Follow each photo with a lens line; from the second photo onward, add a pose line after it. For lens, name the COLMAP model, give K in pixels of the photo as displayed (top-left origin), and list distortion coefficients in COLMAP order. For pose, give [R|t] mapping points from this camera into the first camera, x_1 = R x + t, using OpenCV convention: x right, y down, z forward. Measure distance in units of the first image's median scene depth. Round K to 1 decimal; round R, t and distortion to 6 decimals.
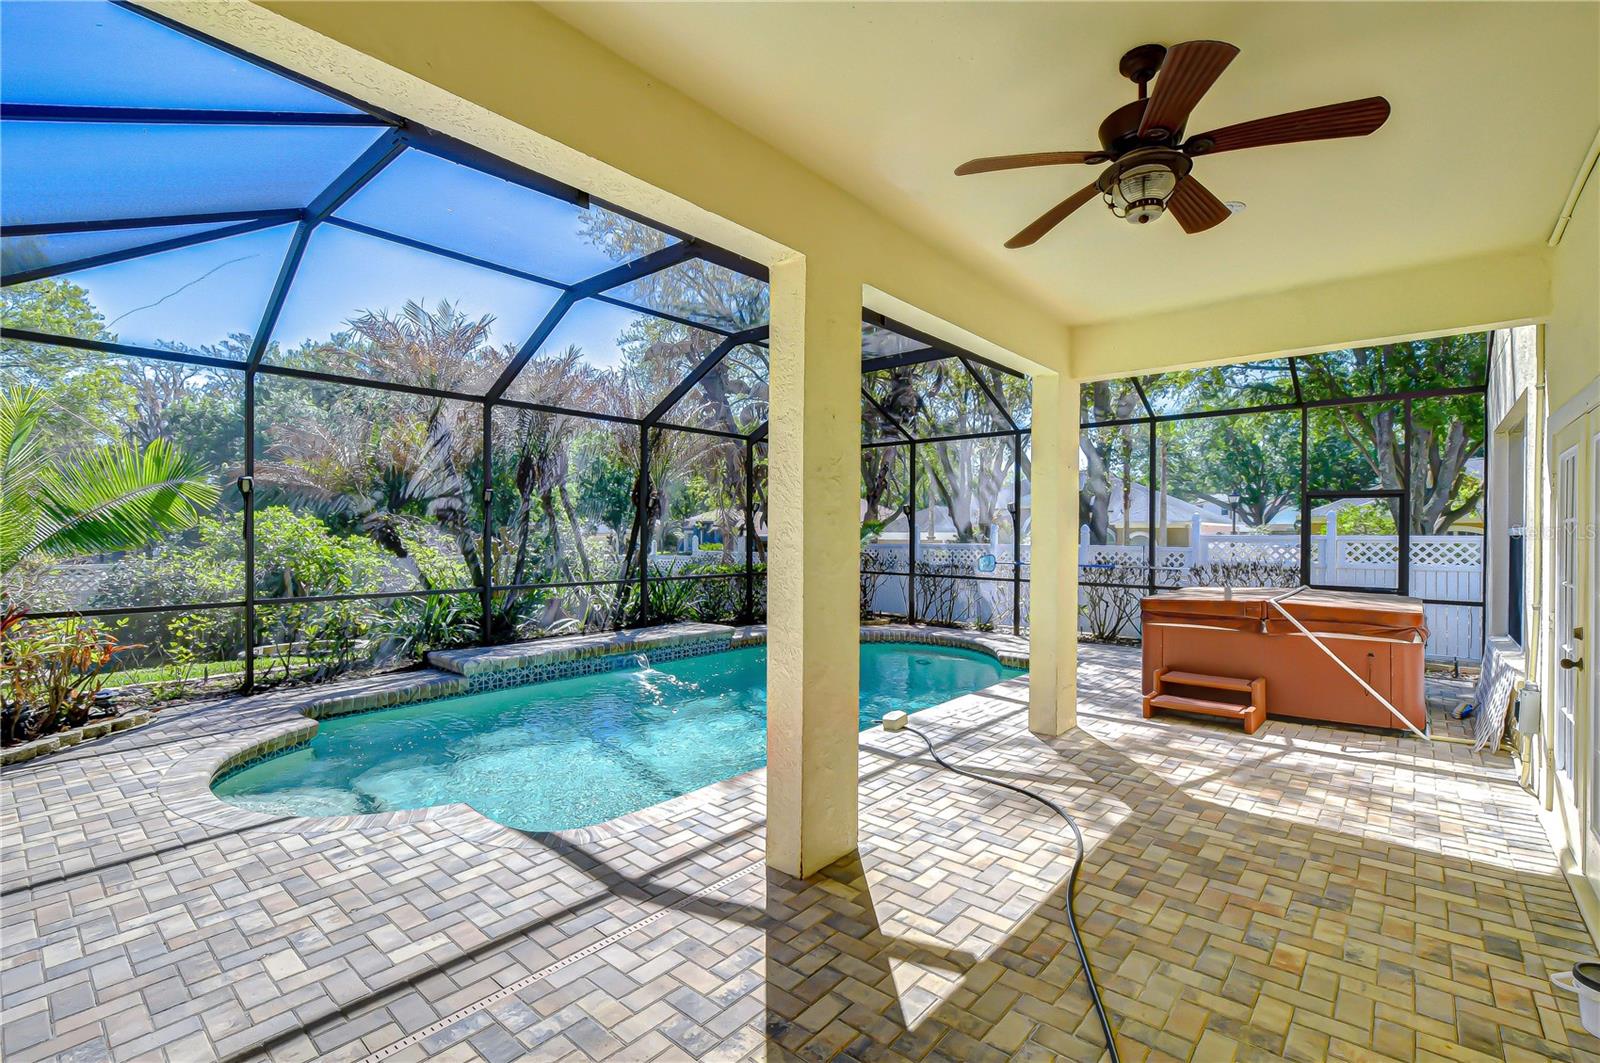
lens RADIAL K [[729.8, 0, 802.2], [0, 729.8, 535.4], [0, 0, 1]] dist [0.004186, -0.006298]
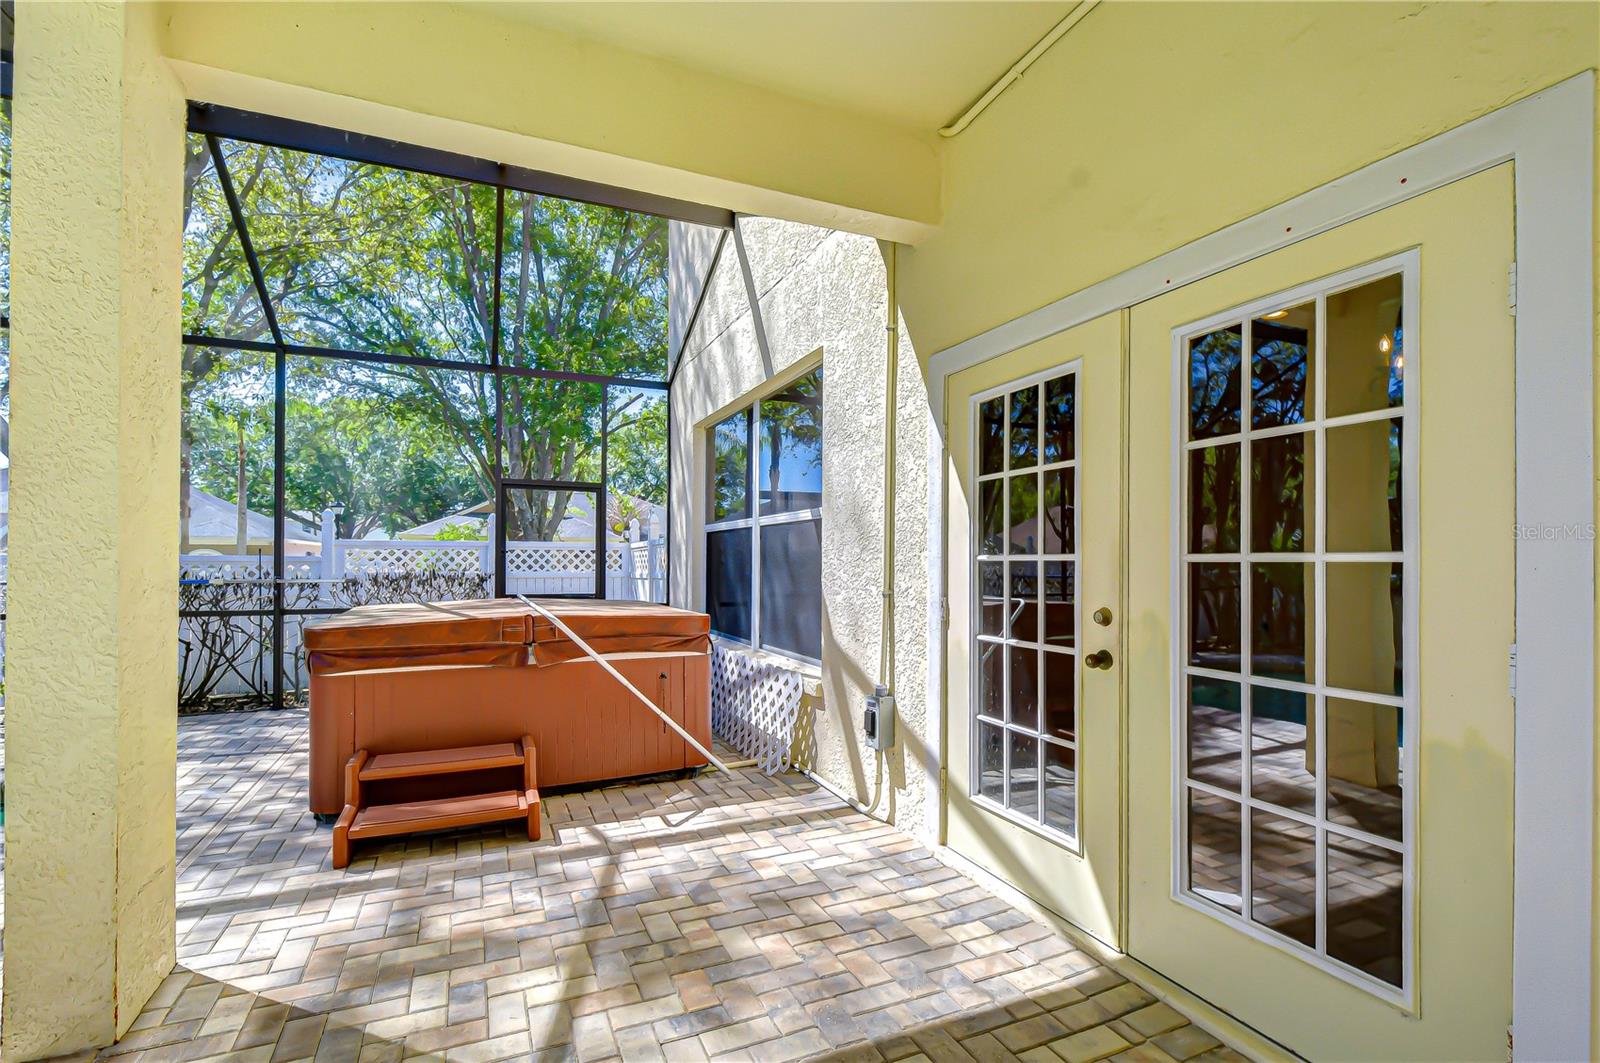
lens RADIAL K [[729.8, 0, 831.0], [0, 729.8, 560.8], [0, 0, 1]] dist [0.004186, -0.006298]
pose [[0.408034, -0.003293, 0.912961, 0.171944], [0.000306, 0.999994, 0.003471, 0.044060], [-0.912967, -0.001137, 0.408032, 0.548008]]
